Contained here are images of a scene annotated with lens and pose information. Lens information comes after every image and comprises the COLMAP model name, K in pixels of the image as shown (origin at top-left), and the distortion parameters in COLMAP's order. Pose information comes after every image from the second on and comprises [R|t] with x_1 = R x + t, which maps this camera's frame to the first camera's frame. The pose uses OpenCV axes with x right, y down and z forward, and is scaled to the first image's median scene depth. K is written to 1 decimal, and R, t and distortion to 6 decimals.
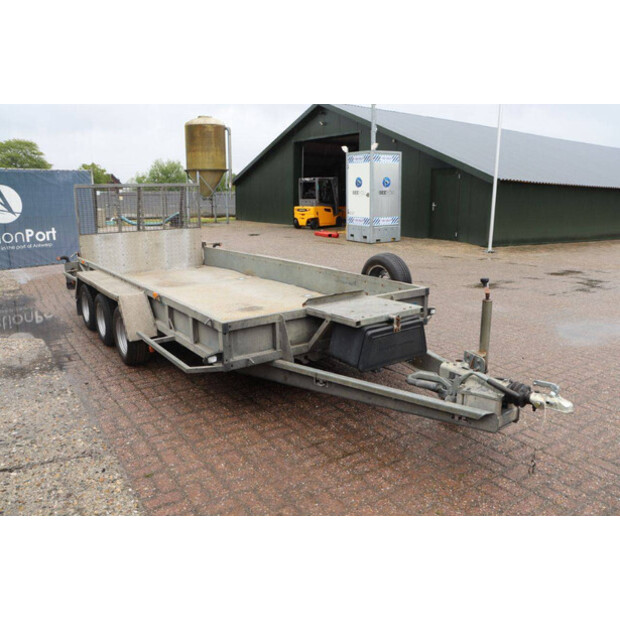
lens RADIAL K [[501.3, 0, 310.0], [0, 501.3, 310.0], [0, 0, 1]] dist [-0.142714, 0.090278]
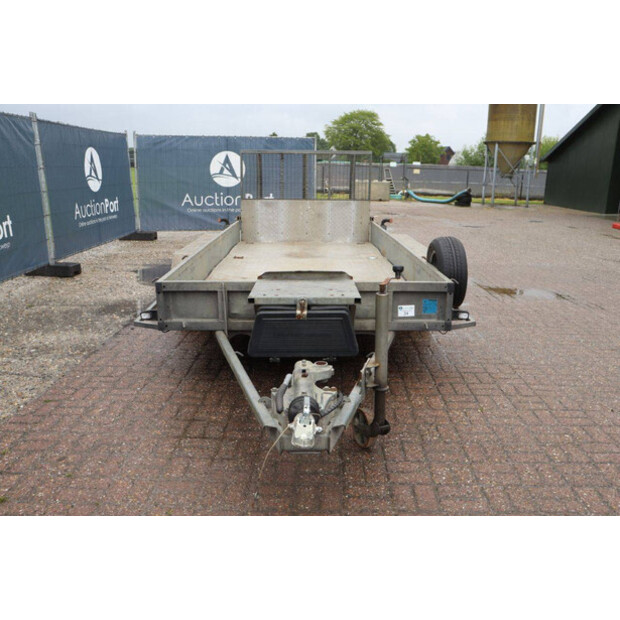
lens RADIAL K [[561.0, 0, 310.0], [0, 561.0, 310.0], [0, 0, 1]] dist [-0.086587, 0.018852]
pose [[0.821117, 0.153575, -0.549710, 0.290363], [-0.145332, 0.987632, 0.058833, -0.012036], [0.551947, 0.031582, 0.833281, 0.090441]]
